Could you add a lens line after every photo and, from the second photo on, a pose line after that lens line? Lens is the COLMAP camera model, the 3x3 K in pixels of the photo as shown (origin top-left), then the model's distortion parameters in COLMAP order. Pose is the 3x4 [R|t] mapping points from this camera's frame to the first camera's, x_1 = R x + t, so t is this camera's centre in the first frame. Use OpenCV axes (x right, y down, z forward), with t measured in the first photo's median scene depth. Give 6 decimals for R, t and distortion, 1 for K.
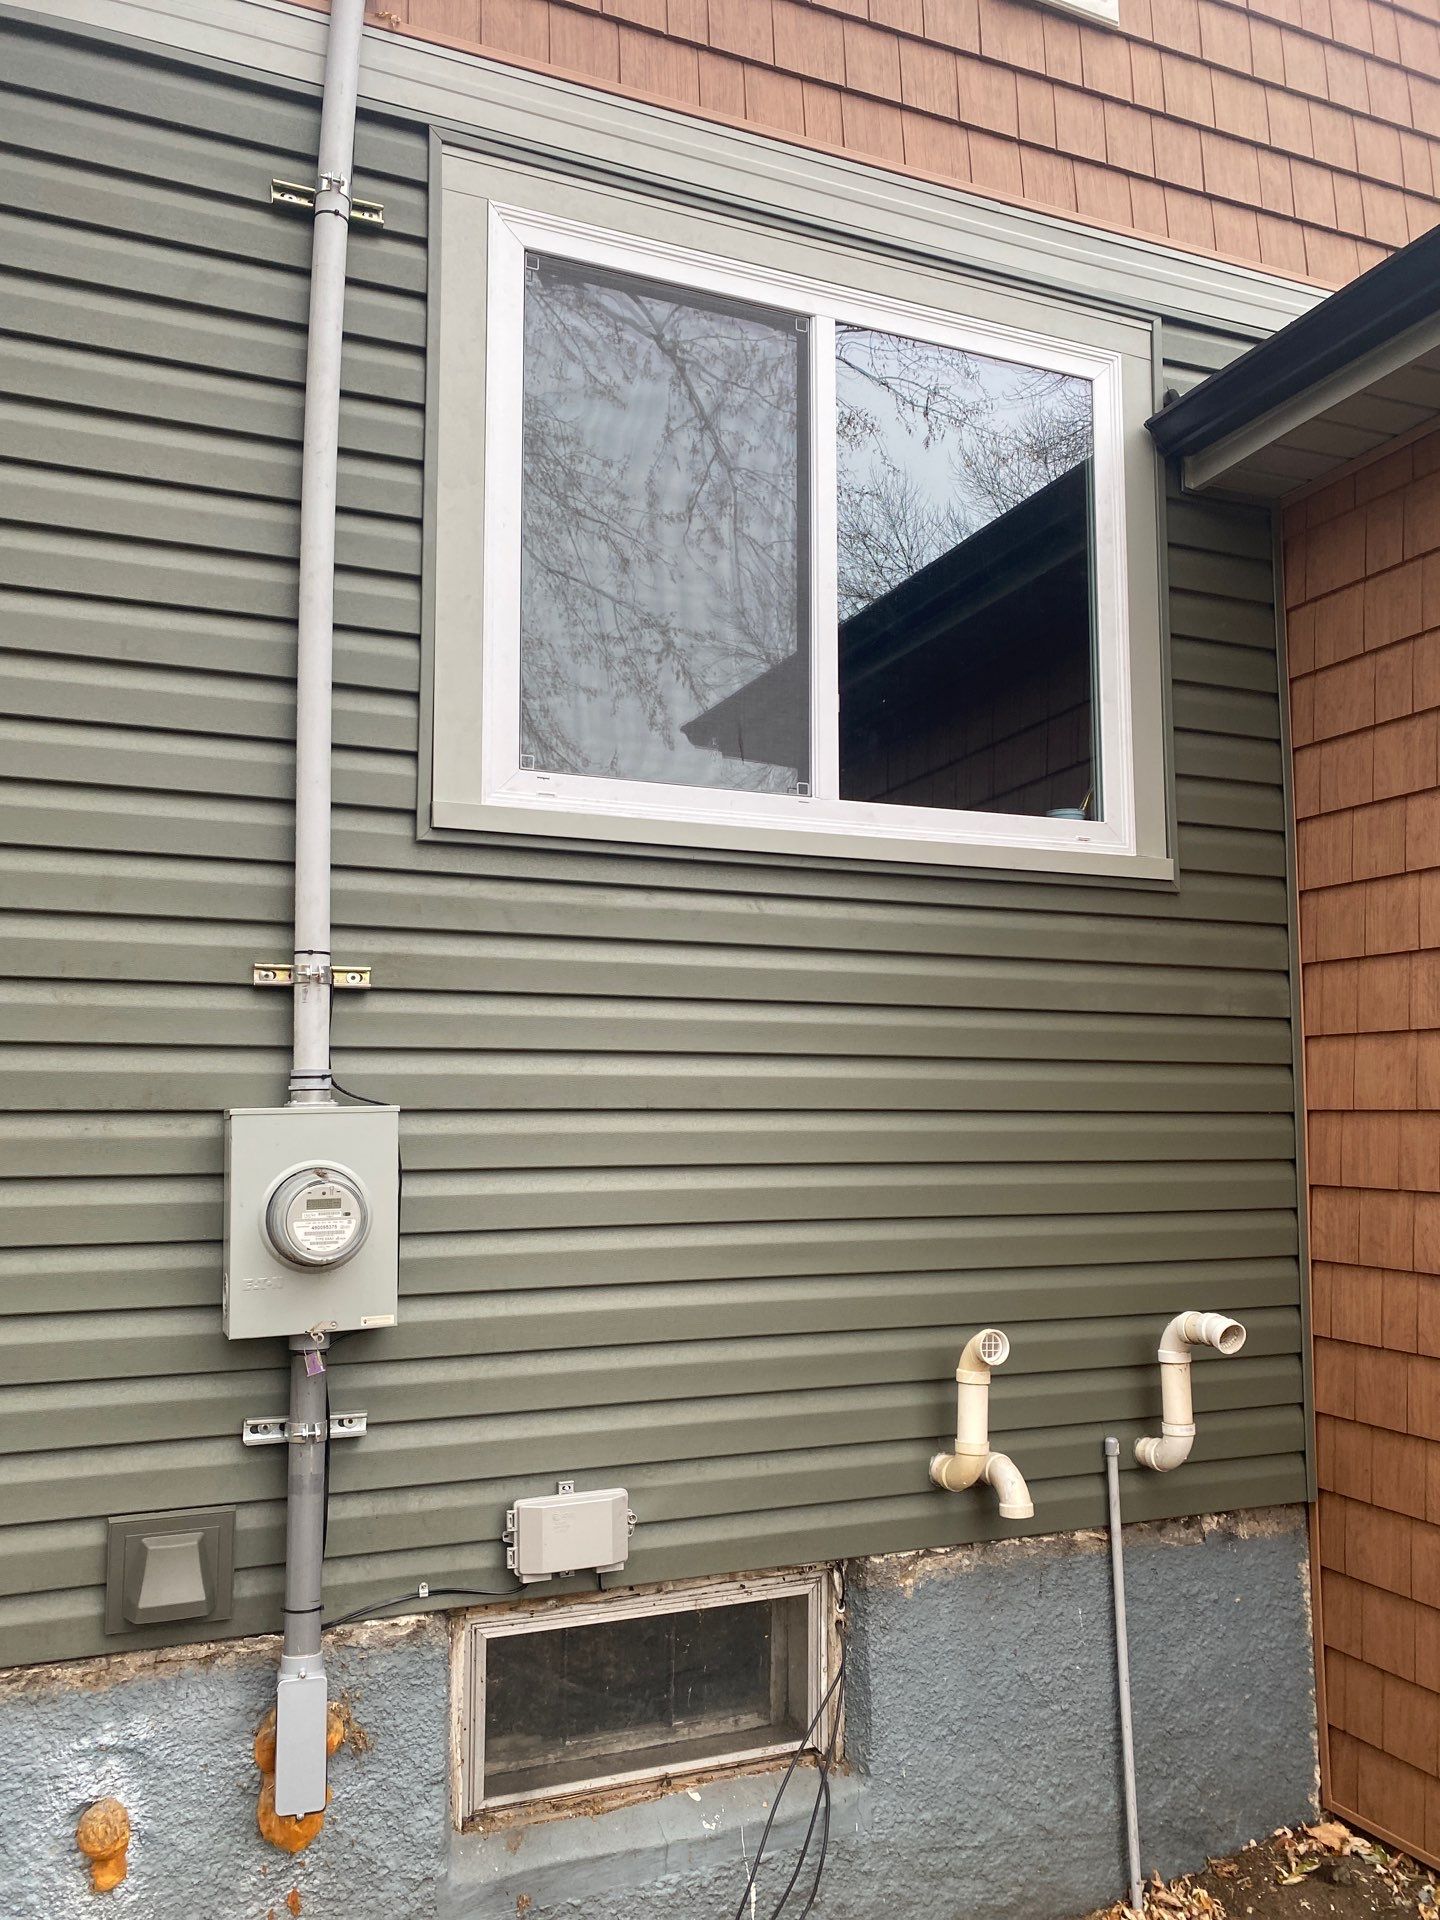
lens RADIAL K [[1496.3, 0, 719.4], [0, 1496.3, 995.6], [0, 0, 1]] dist [0.034811, -0.003657]
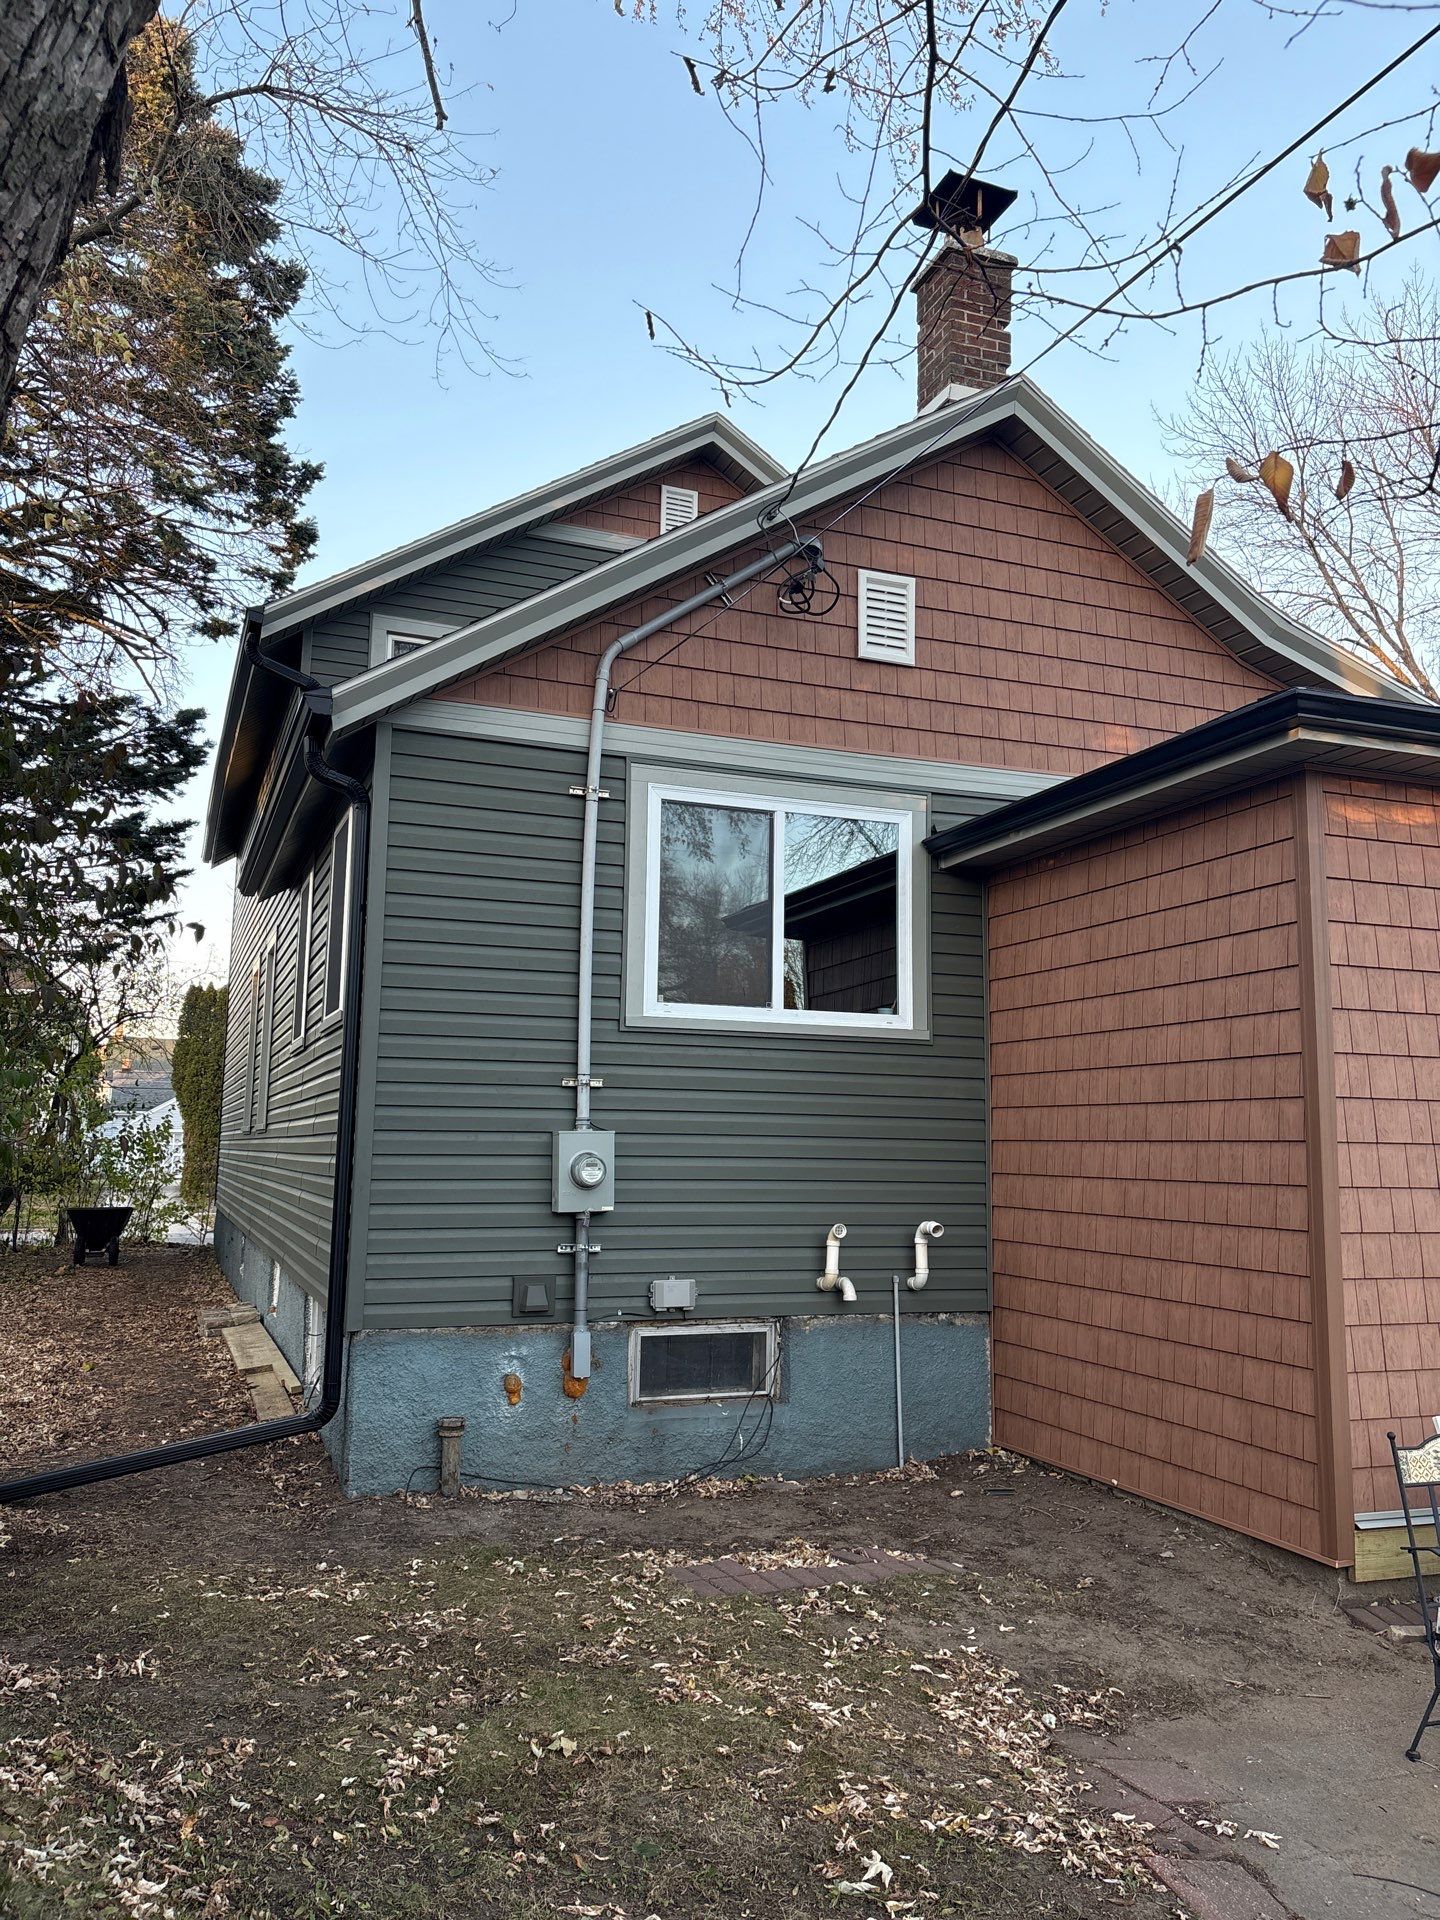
lens RADIAL K [[1541.3, 0, 708.6], [0, 1541.3, 947.7], [0, 0, 1]] dist [0.177183, -0.348820]
pose [[0.998988, 0.011401, -0.043505, 0.068760], [-0.013326, 0.998933, -0.044221, -0.122861], [0.042954, 0.044756, 0.998074, -1.621299]]
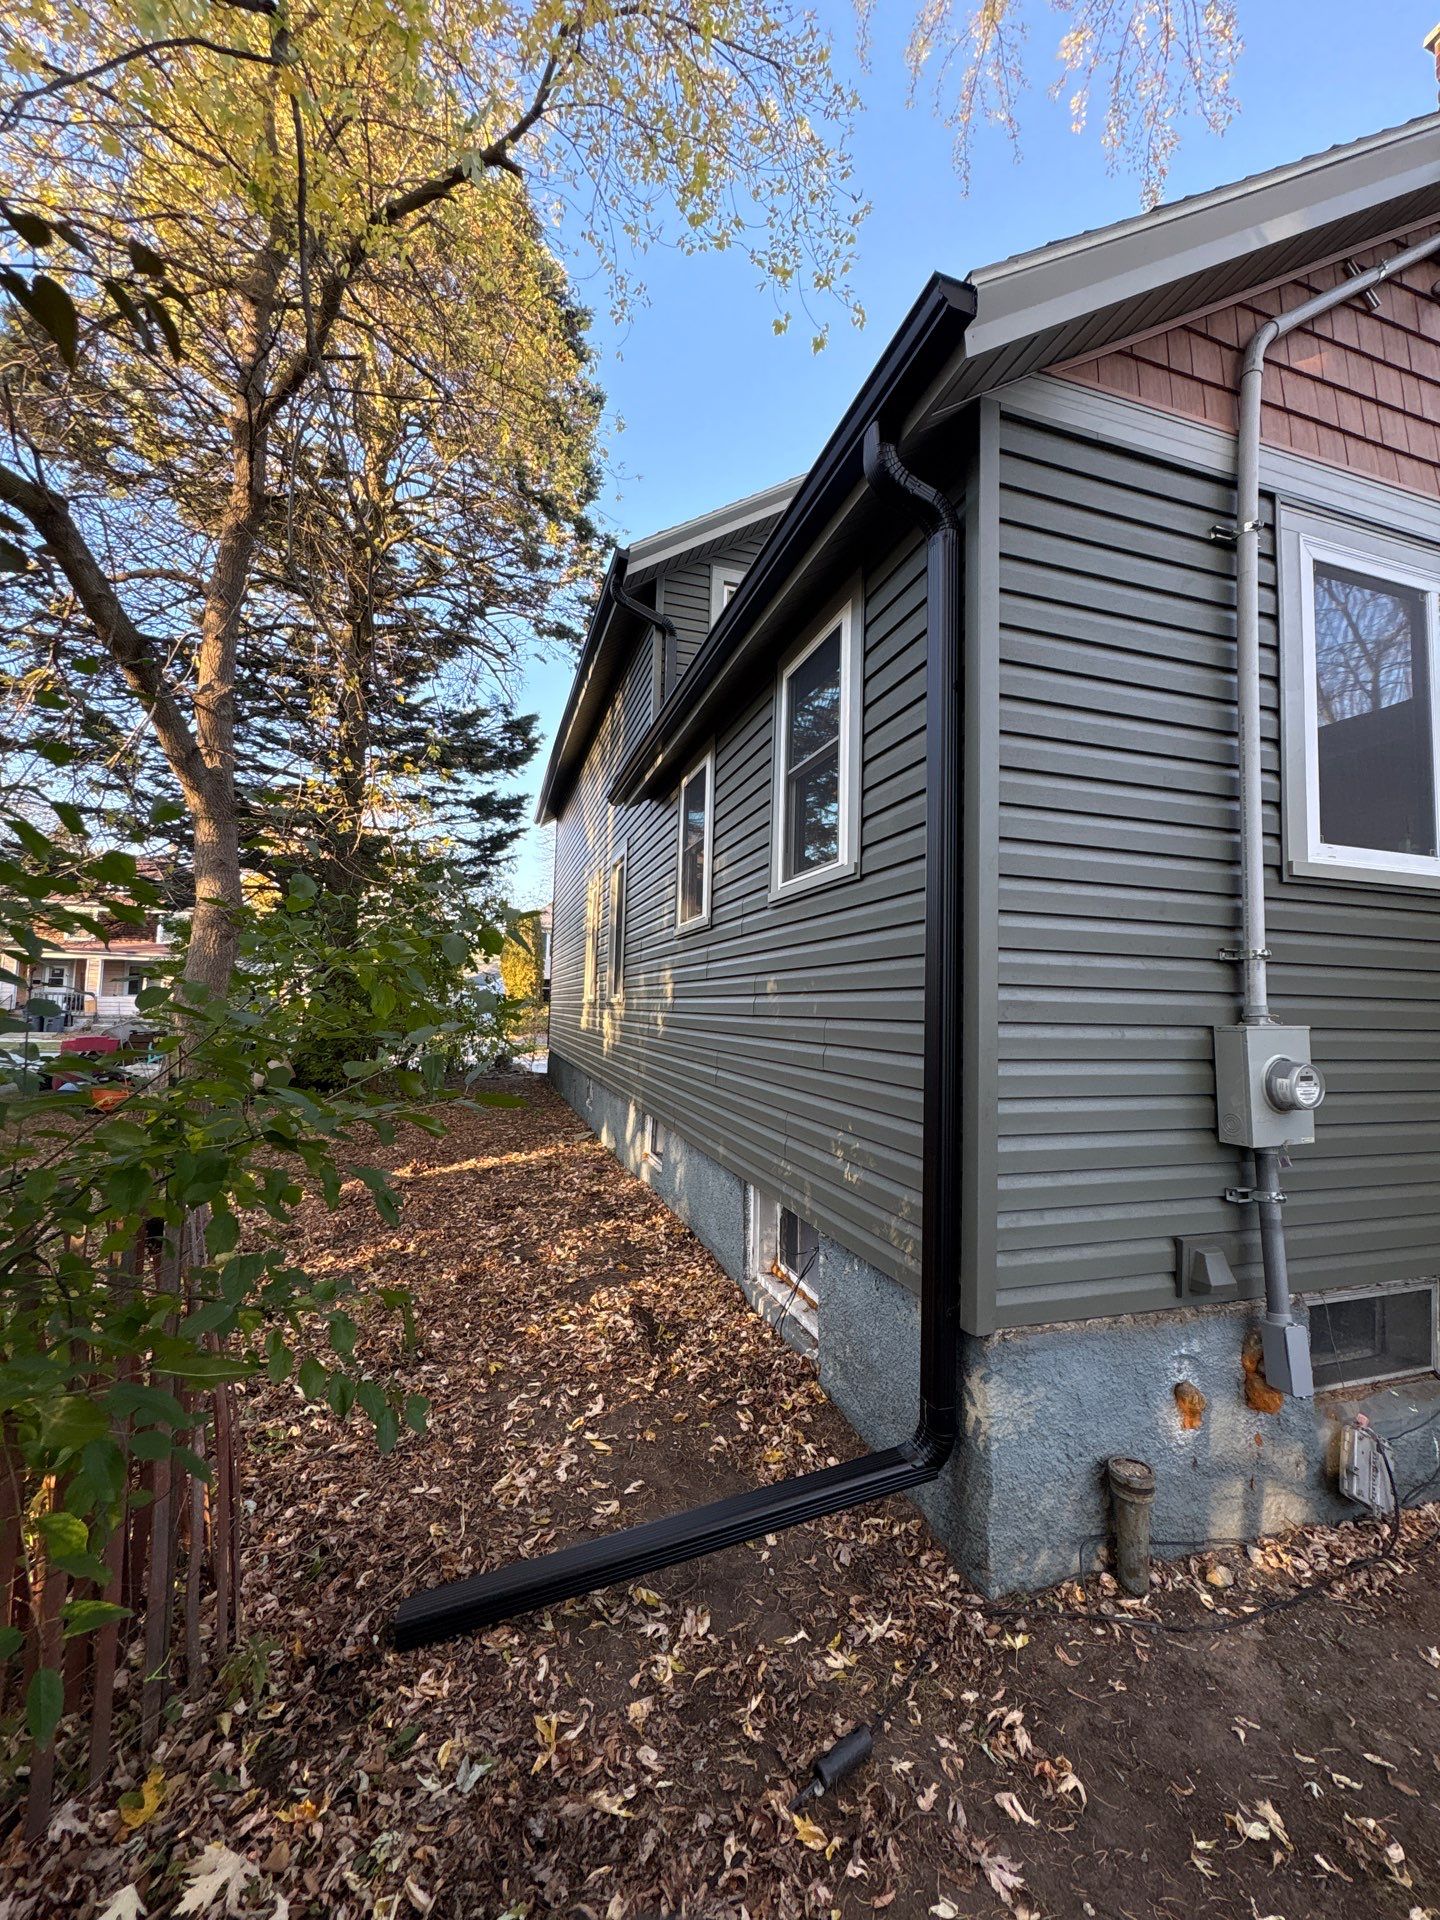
lens RADIAL K [[770.6, 0, 720.0], [0, 770.6, 960.0], [0, 0, 1]] dist [0.016061, 0.000032]
pose [[0.996911, 0.017273, -0.076617, -0.766921], [-0.015365, 0.999559, 0.025421, -0.019306], [0.077022, -0.024165, 0.996736, -0.016944]]
